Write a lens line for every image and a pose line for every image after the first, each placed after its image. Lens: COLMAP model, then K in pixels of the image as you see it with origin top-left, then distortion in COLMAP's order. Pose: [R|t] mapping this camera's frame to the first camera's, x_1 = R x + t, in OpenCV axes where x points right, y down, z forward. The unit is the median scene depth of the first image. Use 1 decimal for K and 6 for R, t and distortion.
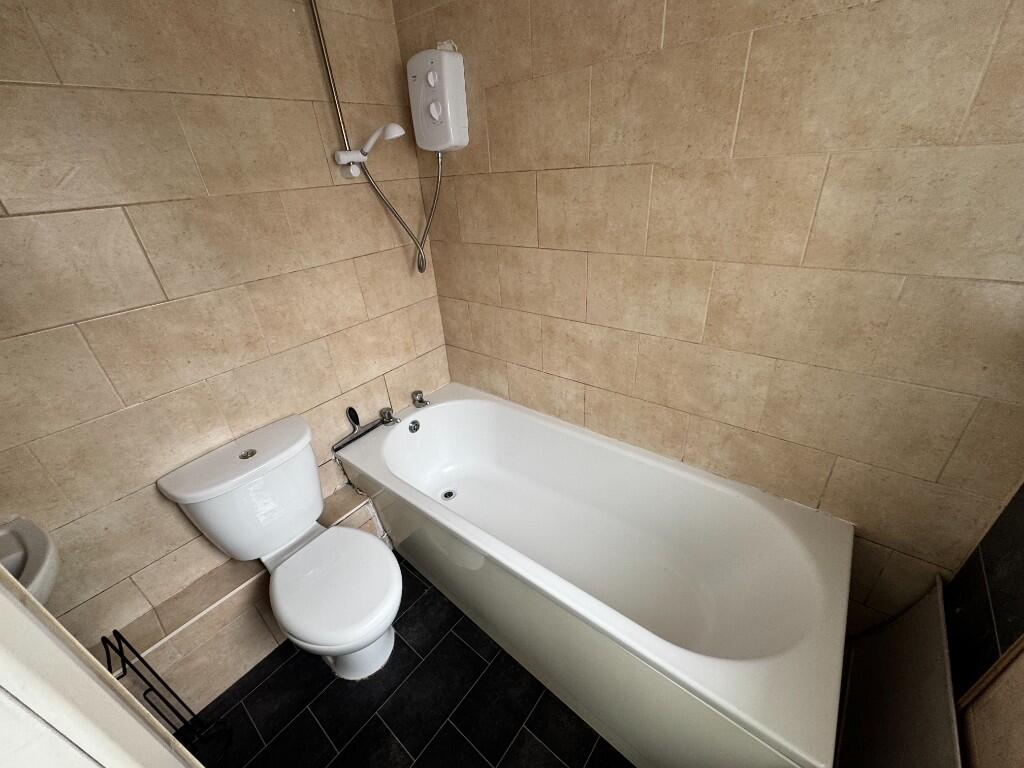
lens RADIAL K [[405.9, 0, 510.5], [0, 405.9, 384.4], [0, 0, 1]] dist [0.000194, -0.000234]
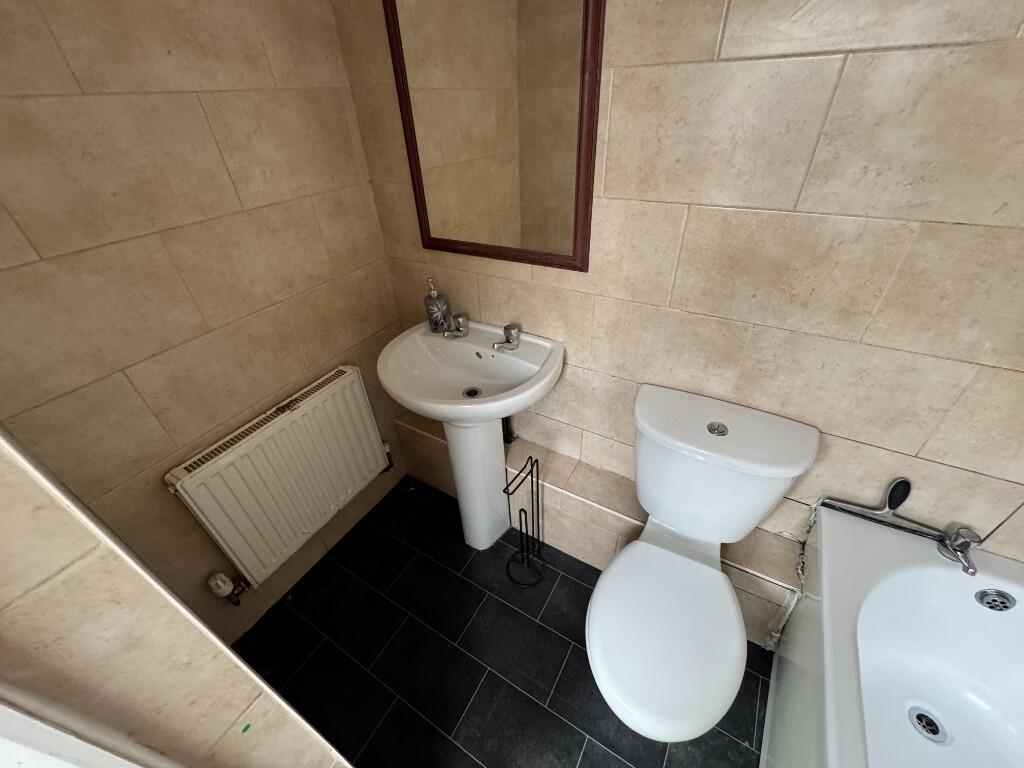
lens RADIAL K [[405.9, 0, 512.9], [0, 405.9, 381.9], [0, 0, 1]] dist [0.000194, -0.000234]
pose [[0.153037, 0.622196, -0.767757, -0.154701], [-0.450711, 0.735345, 0.506089, -0.103200], [0.879454, 0.268587, 0.392966, 0.303373]]
